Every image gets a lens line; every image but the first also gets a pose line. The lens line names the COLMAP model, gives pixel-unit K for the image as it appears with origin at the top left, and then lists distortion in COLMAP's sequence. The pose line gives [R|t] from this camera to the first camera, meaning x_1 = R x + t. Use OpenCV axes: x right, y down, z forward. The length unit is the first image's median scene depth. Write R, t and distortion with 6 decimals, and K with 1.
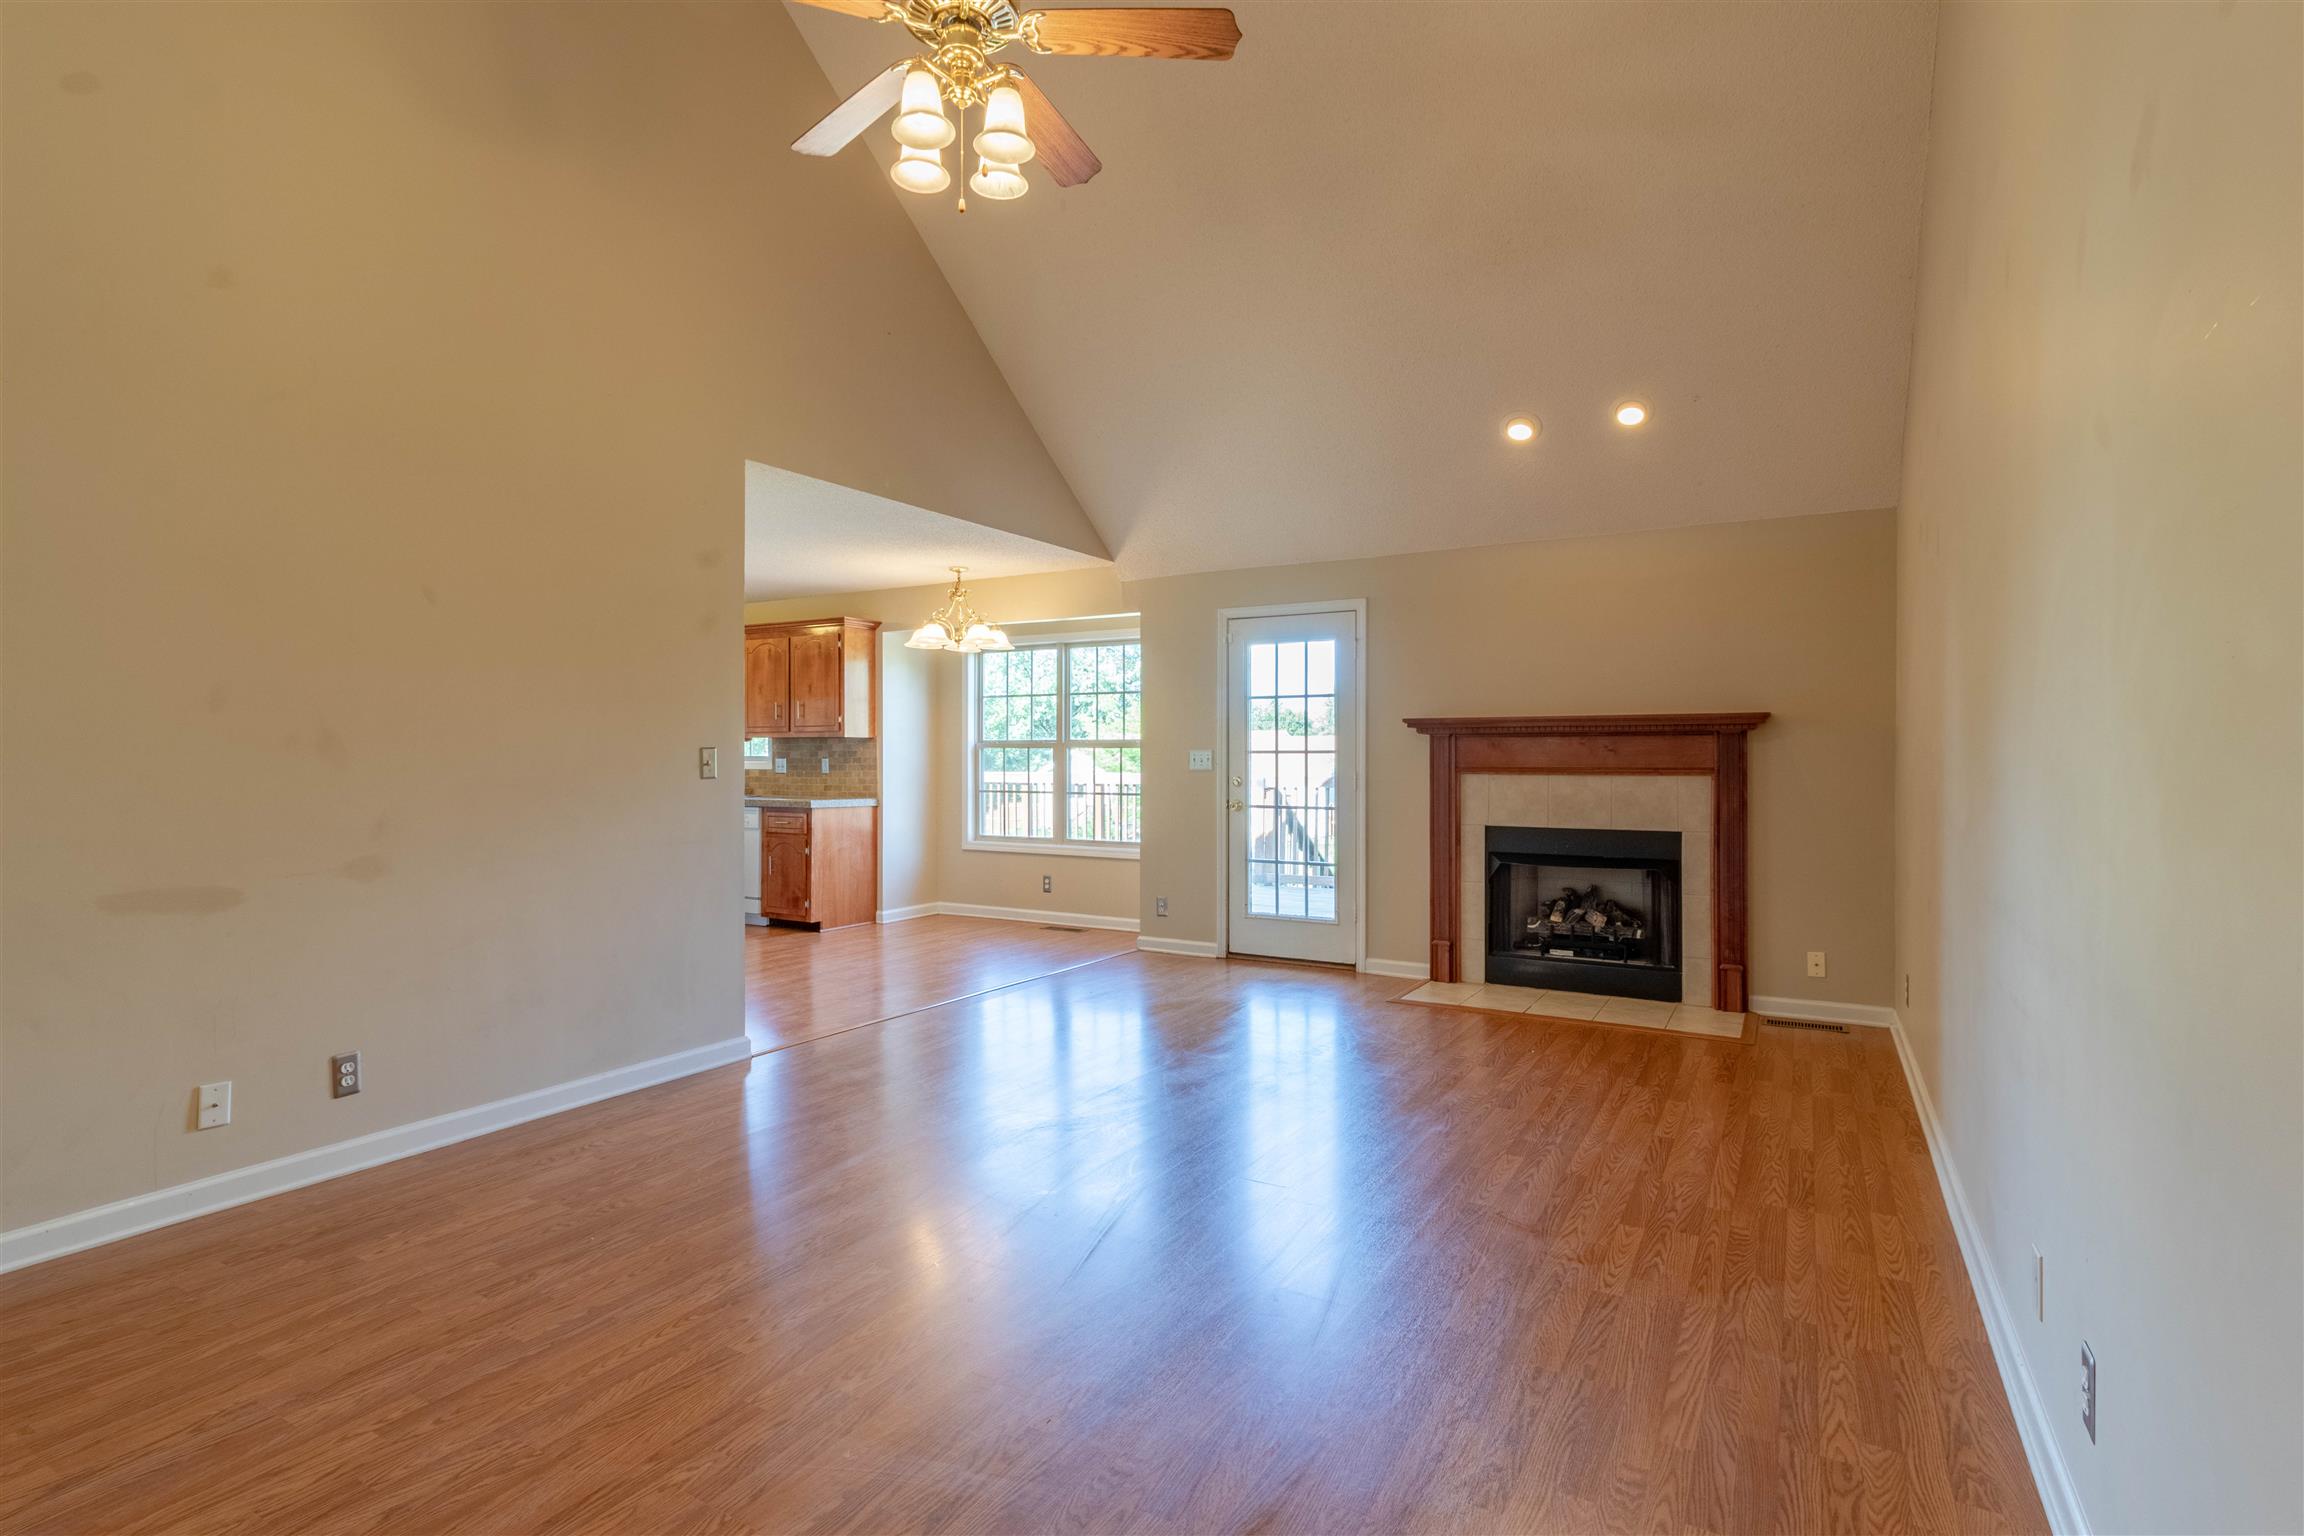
lens RADIAL K [[1102.9, 0, 1137.1], [0, 1102.9, 757.7], [0, 0, 1]] dist [-0.003746, 0.001132]
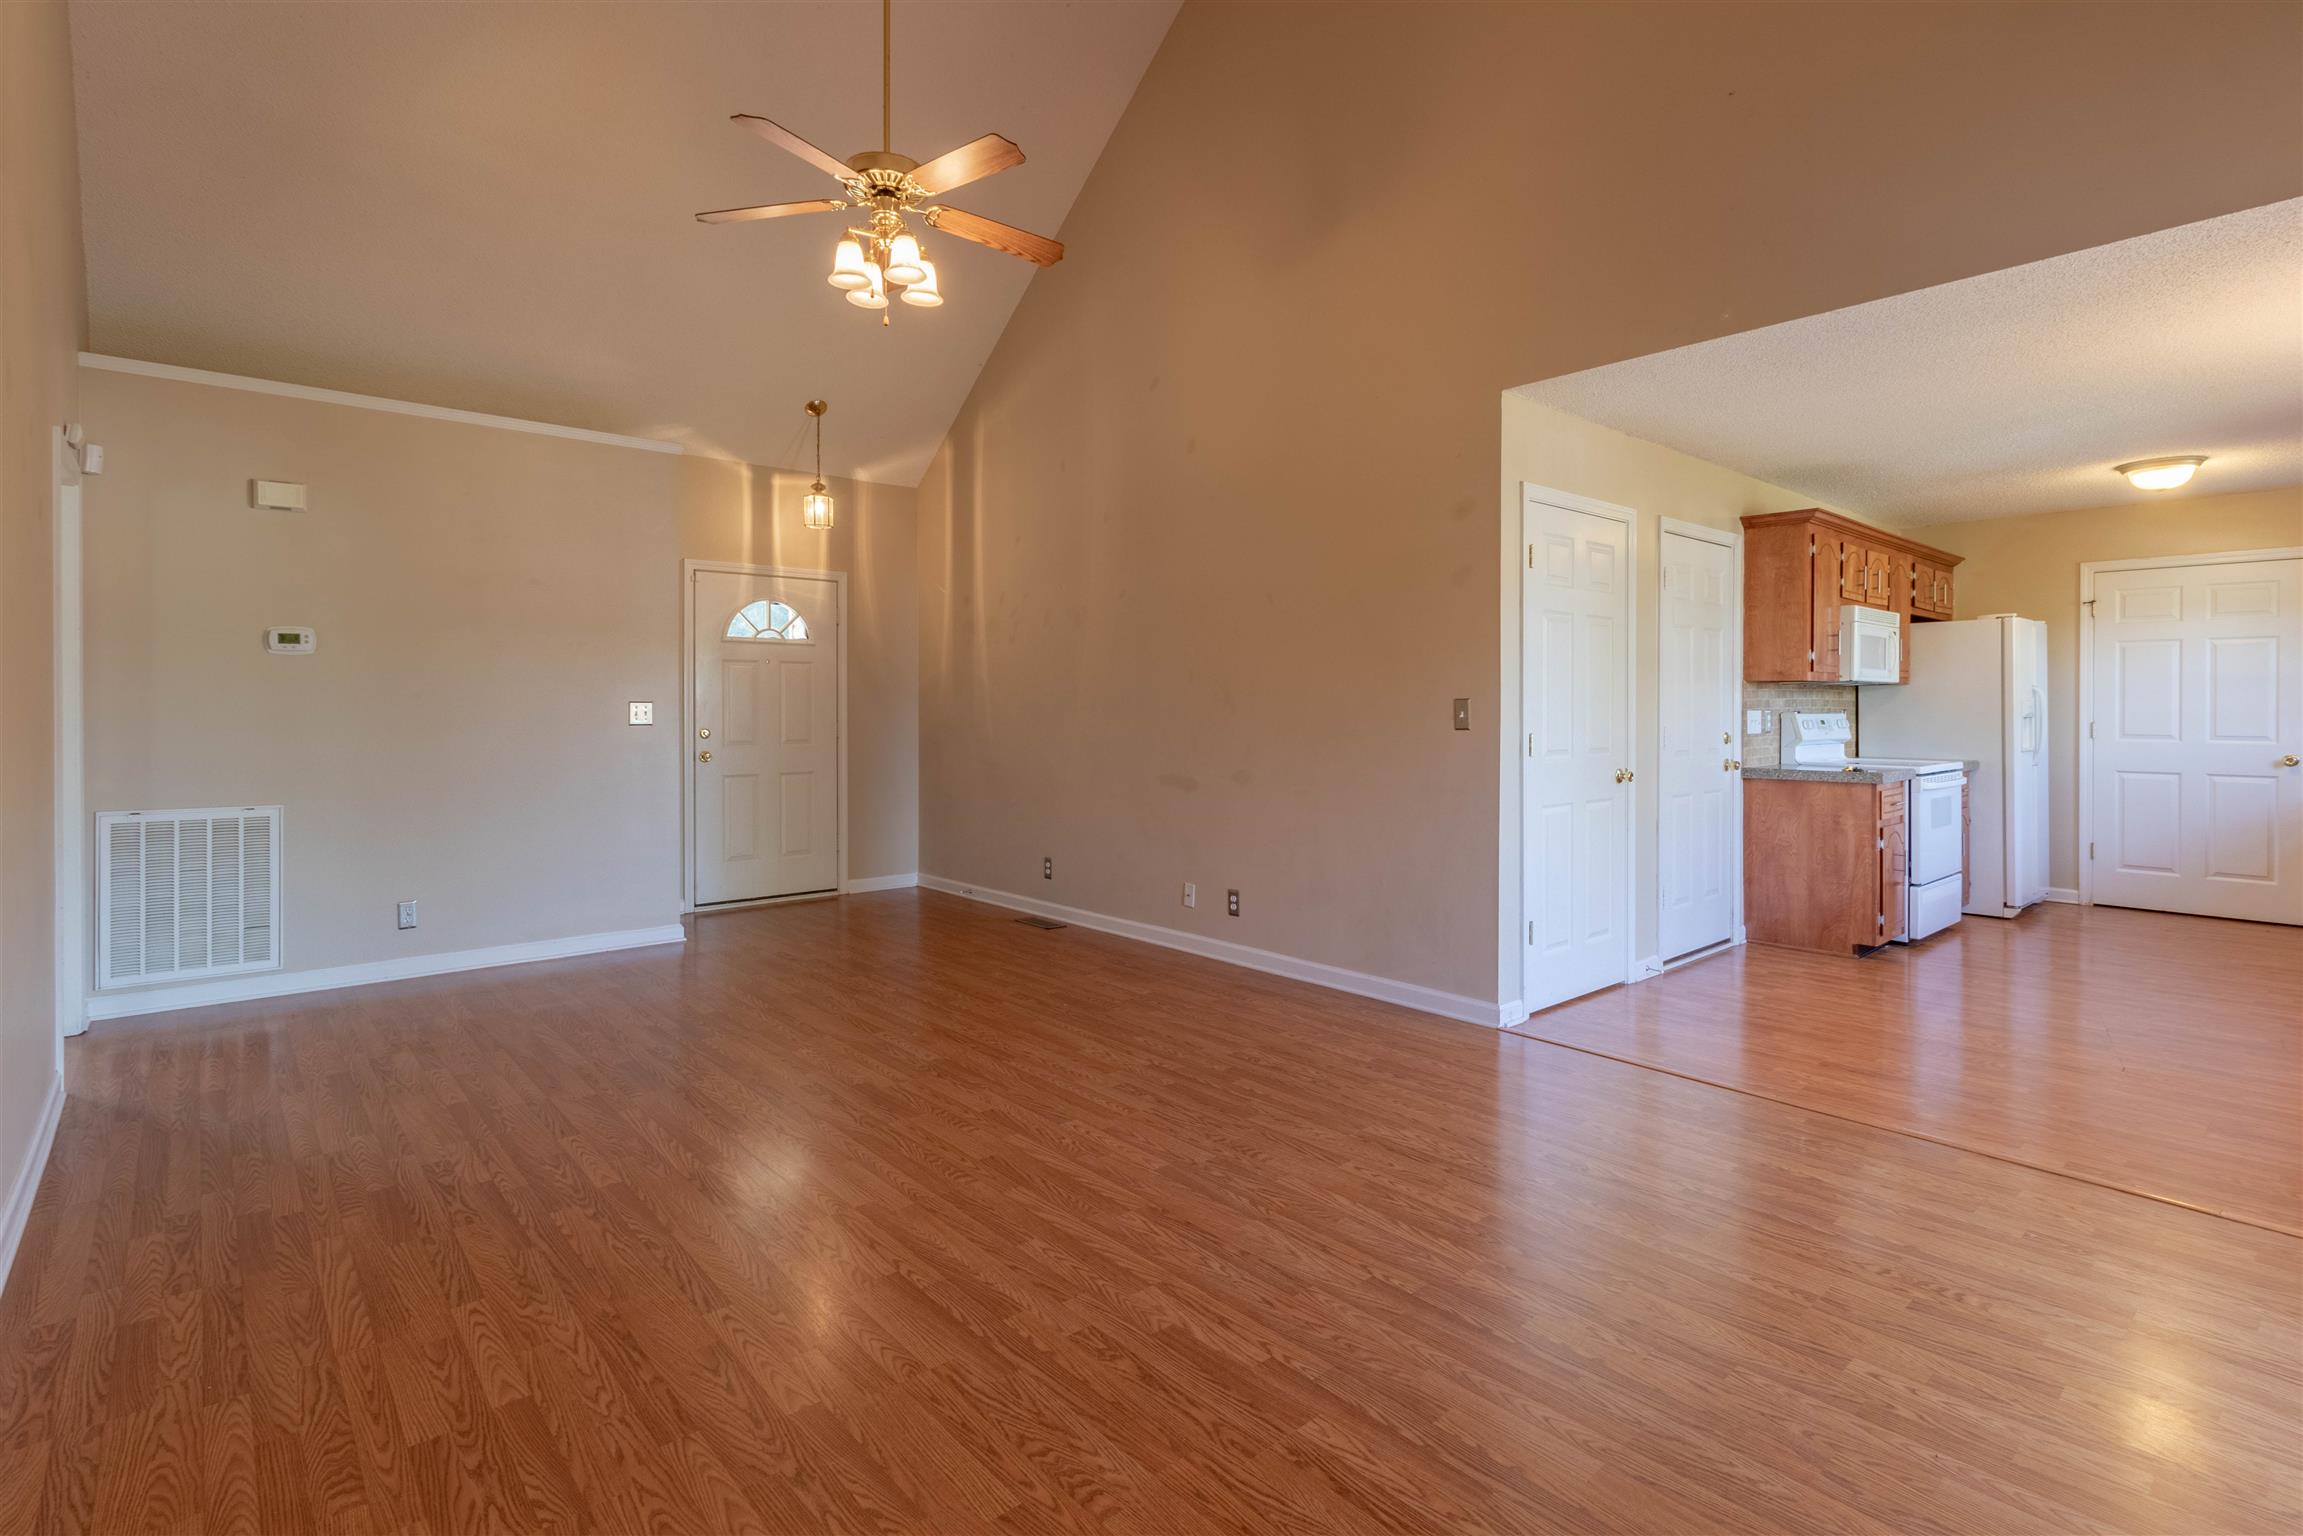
lens RADIAL K [[1102.4, 0, 1187.5], [0, 1102.4, 713.3], [0, 0, 1]] dist [-0.003746, 0.001132]
pose [[-0.288819, 0.006658, -0.957360, 0.476018], [-0.001508, 0.999971, 0.007409, -0.002610], [0.957382, 0.003584, -0.288801, 0.777076]]
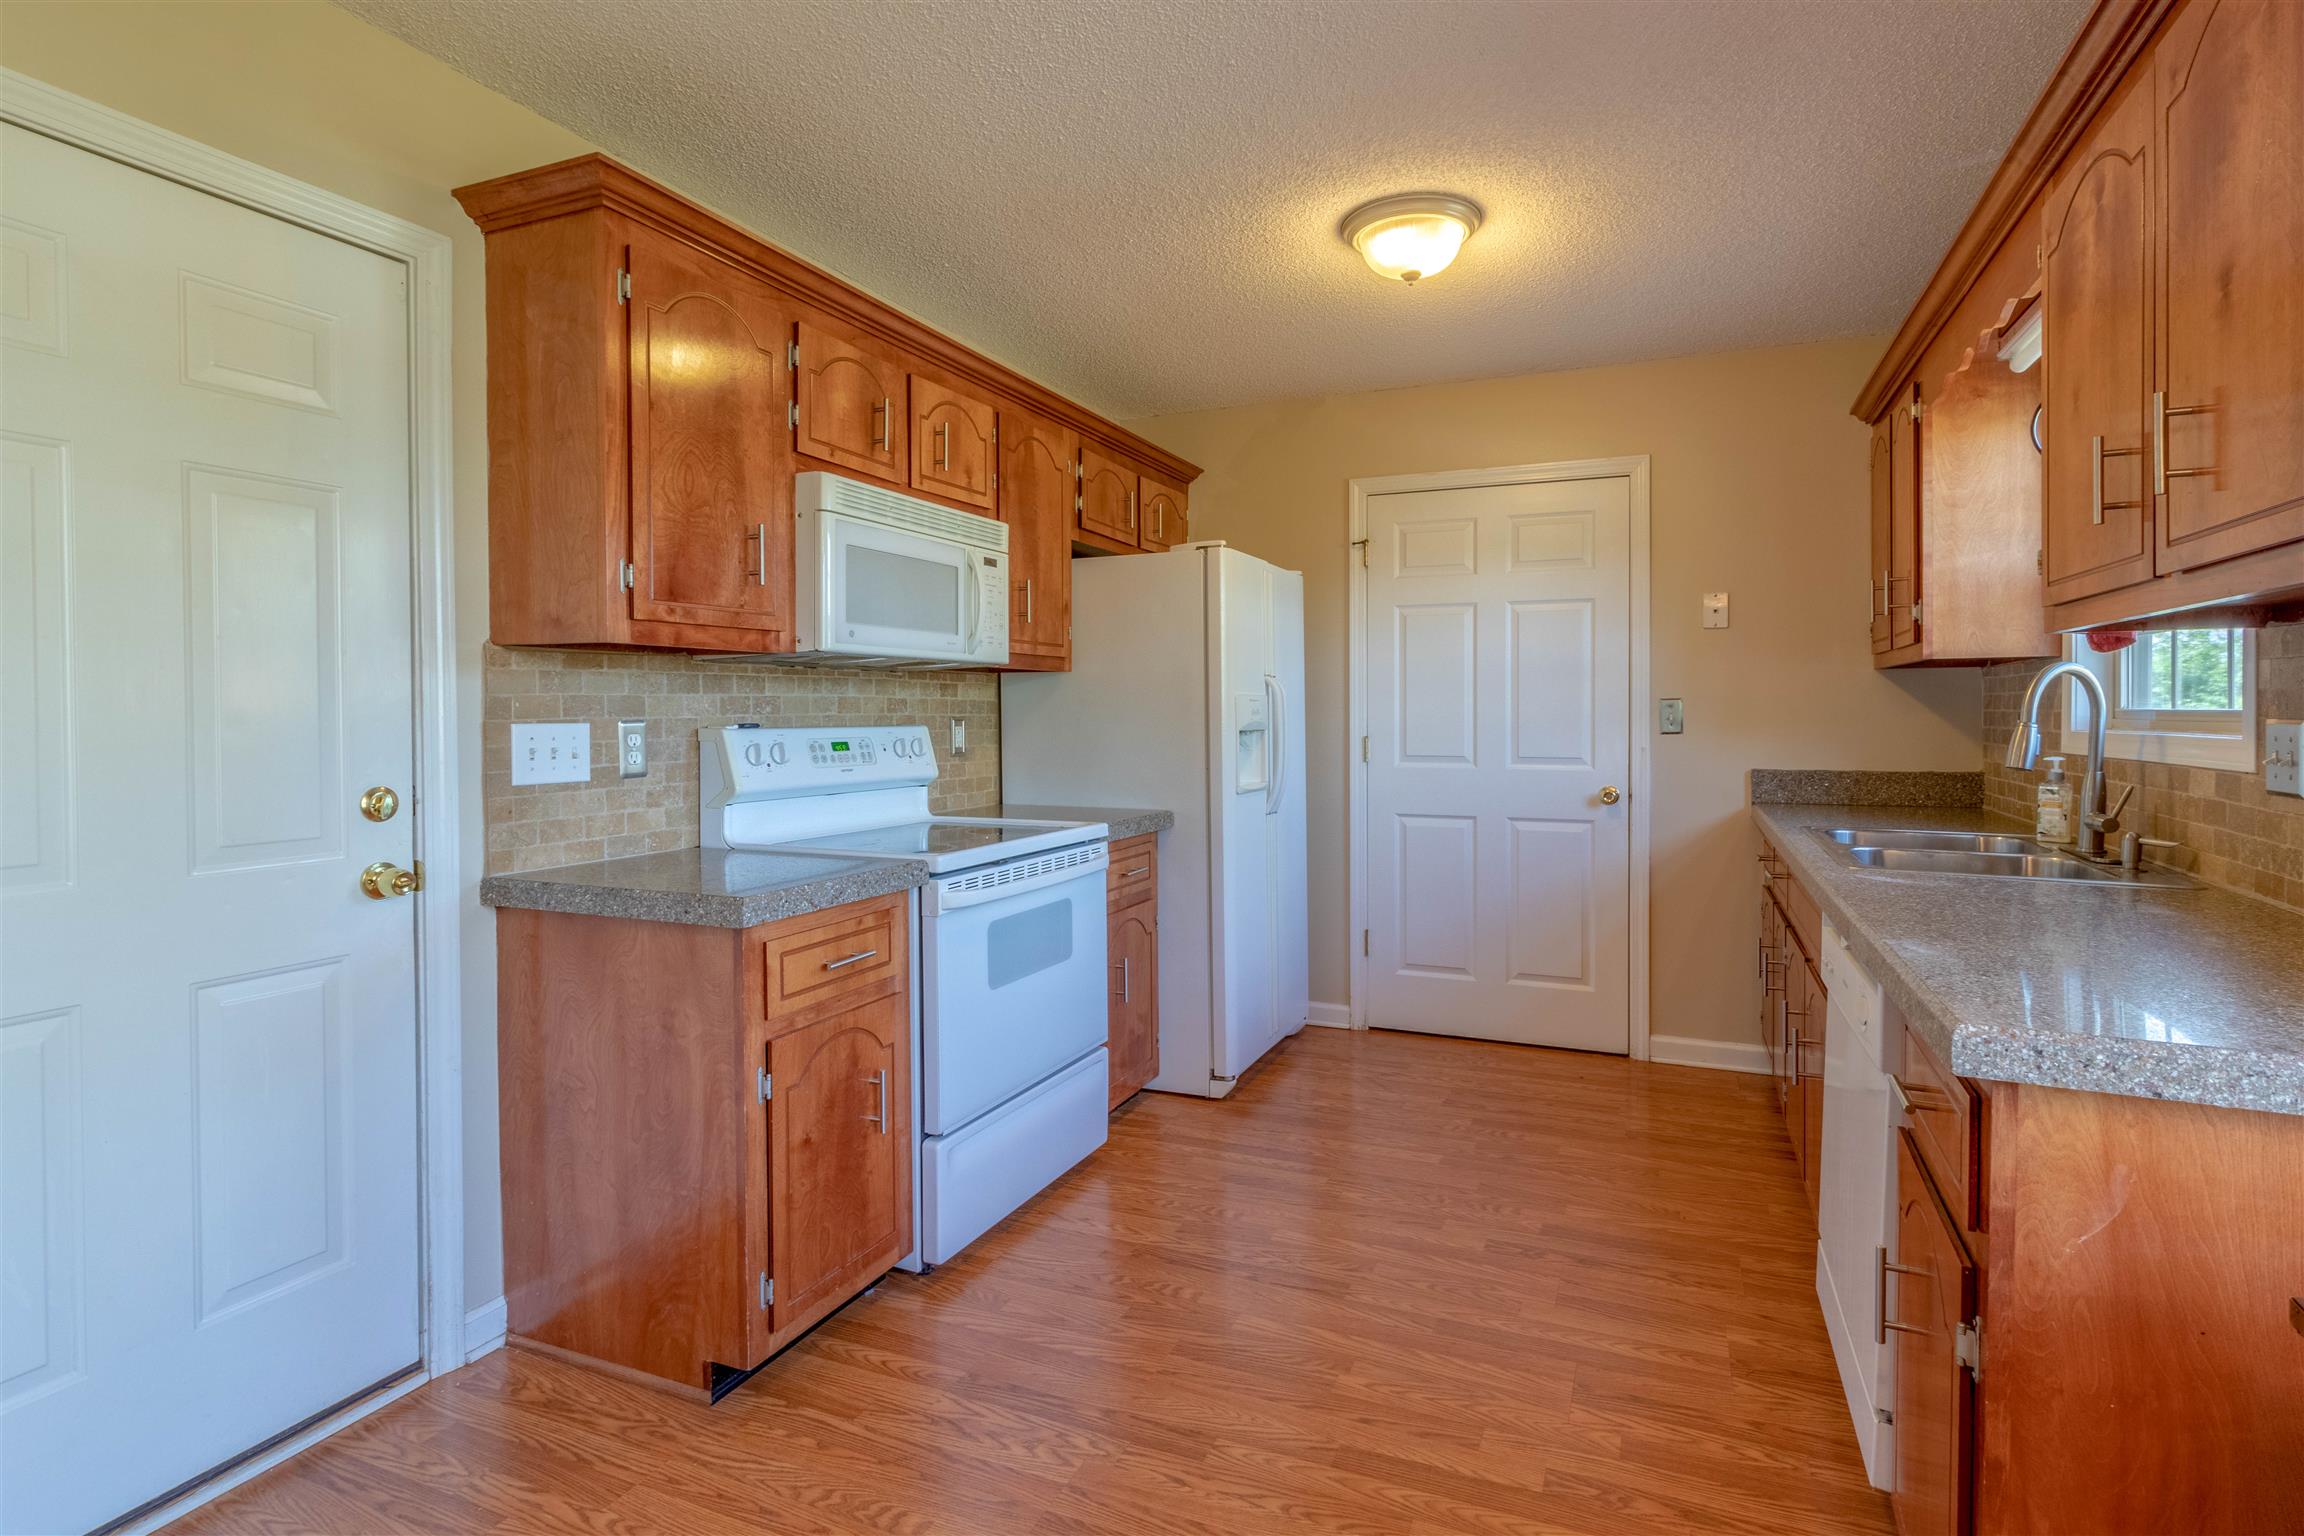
lens RADIAL K [[1102.9, 0, 1175.0], [0, 1102.9, 733.8], [0, 0, 1]] dist [-0.003746, 0.001132]
pose [[0.122090, 0.018818, -0.992341, -0.220810], [0.001446, 0.999816, 0.019138, -0.001904], [0.992518, -0.003772, 0.122040, 1.149804]]
